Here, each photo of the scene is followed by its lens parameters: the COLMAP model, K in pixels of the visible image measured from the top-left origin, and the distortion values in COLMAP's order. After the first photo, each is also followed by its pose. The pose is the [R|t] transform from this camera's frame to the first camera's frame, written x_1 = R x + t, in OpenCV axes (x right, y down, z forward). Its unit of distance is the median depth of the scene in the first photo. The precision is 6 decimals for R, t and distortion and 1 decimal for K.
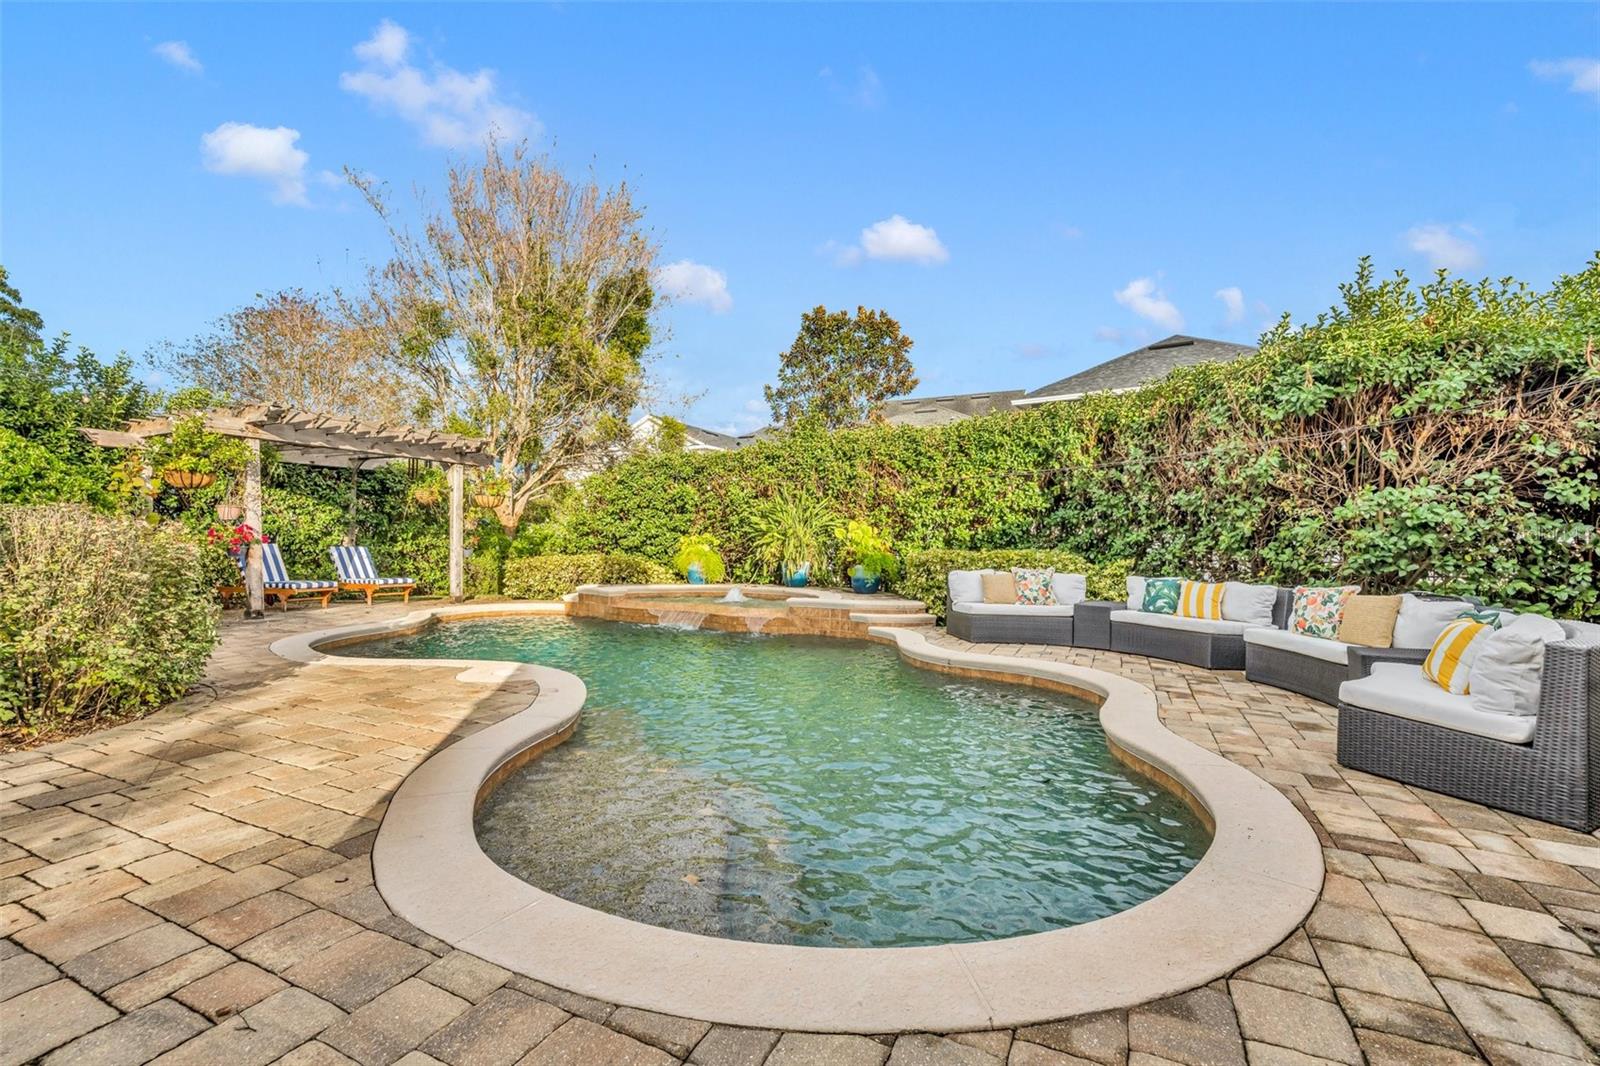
lens RADIAL K [[641.3, 0, 800.2], [0, 641.3, 534.6], [0, 0, 1]] dist [-0.000792, -0.000055]
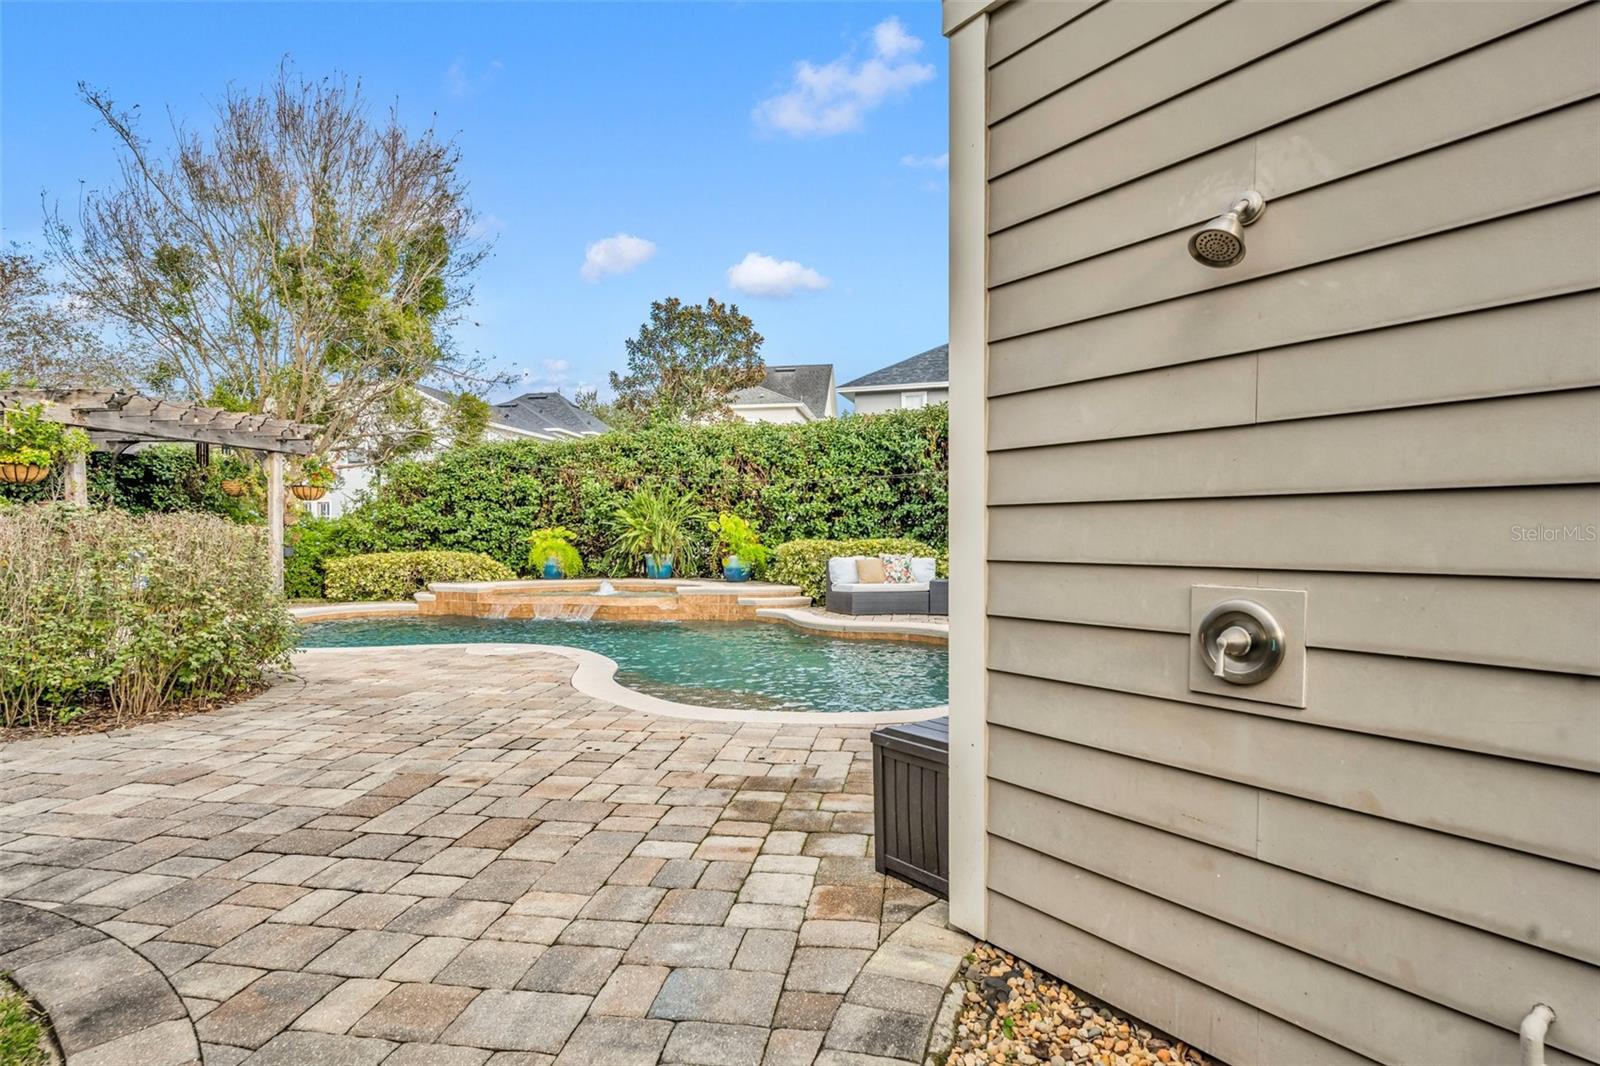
lens RADIAL K [[684.7, 0, 799.6], [0, 684.7, 549.2], [0, 0, 1]] dist [0.019756, -0.000039]
pose [[0.964746, -0.018530, 0.262531, -0.090611], [0.009379, 0.999305, 0.036069, -0.003270], [-0.263017, -0.032336, 0.964249, -0.123038]]
